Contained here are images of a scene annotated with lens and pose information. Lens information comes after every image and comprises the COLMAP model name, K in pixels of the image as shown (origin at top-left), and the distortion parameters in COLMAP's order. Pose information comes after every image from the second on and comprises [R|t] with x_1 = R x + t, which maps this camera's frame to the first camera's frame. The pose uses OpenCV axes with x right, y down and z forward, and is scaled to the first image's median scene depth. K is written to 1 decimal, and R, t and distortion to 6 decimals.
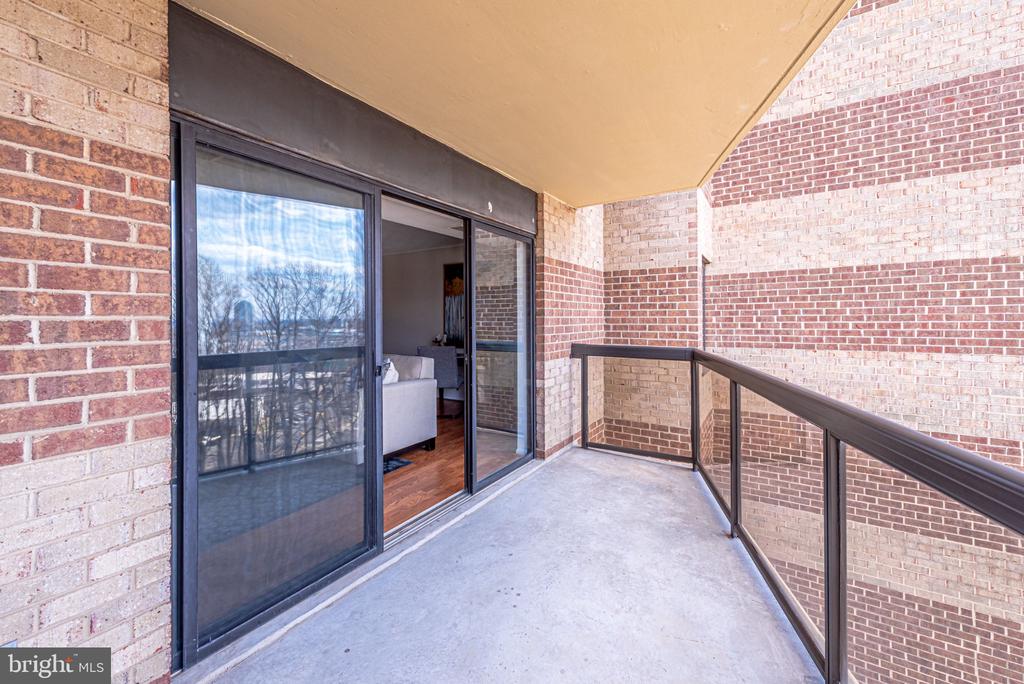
lens RADIAL K [[408.9, 0, 504.6], [0, 408.9, 318.6], [0, 0, 1]] dist [0.000370, -0.000091]
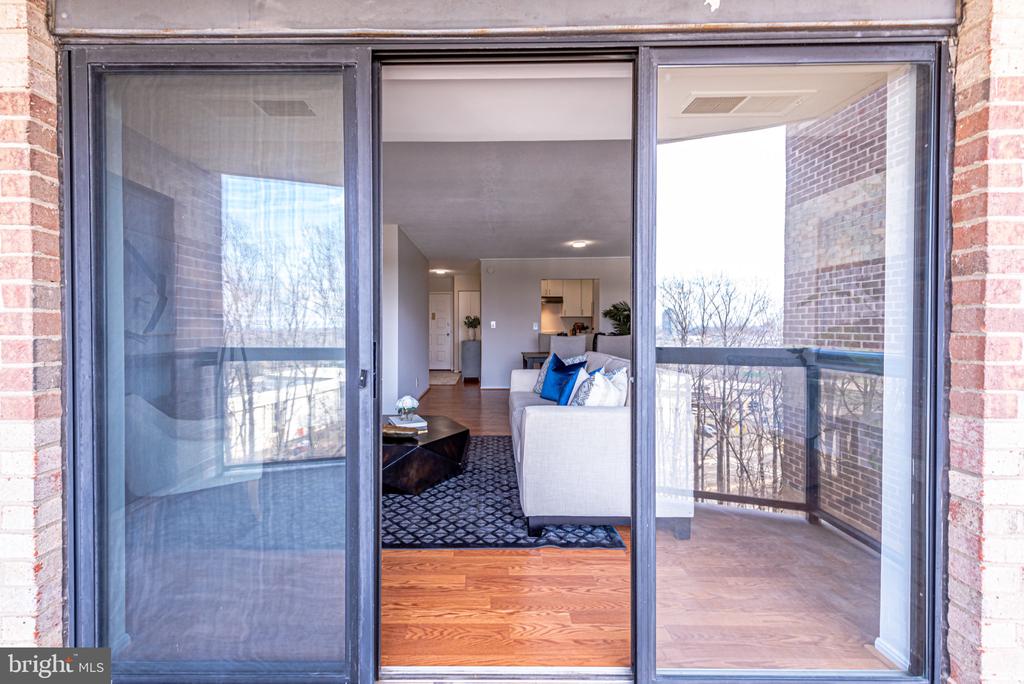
lens RADIAL K [[408.9, 0, 482.6], [0, 408.9, 329.8], [0, 0, 1]] dist [0.000370, -0.000091]
pose [[0.541906, 0.014678, -0.840311, 0.296671], [-0.001119, 0.999859, 0.016743, 0.062405], [0.840438, -0.008132, 0.541846, 1.008964]]
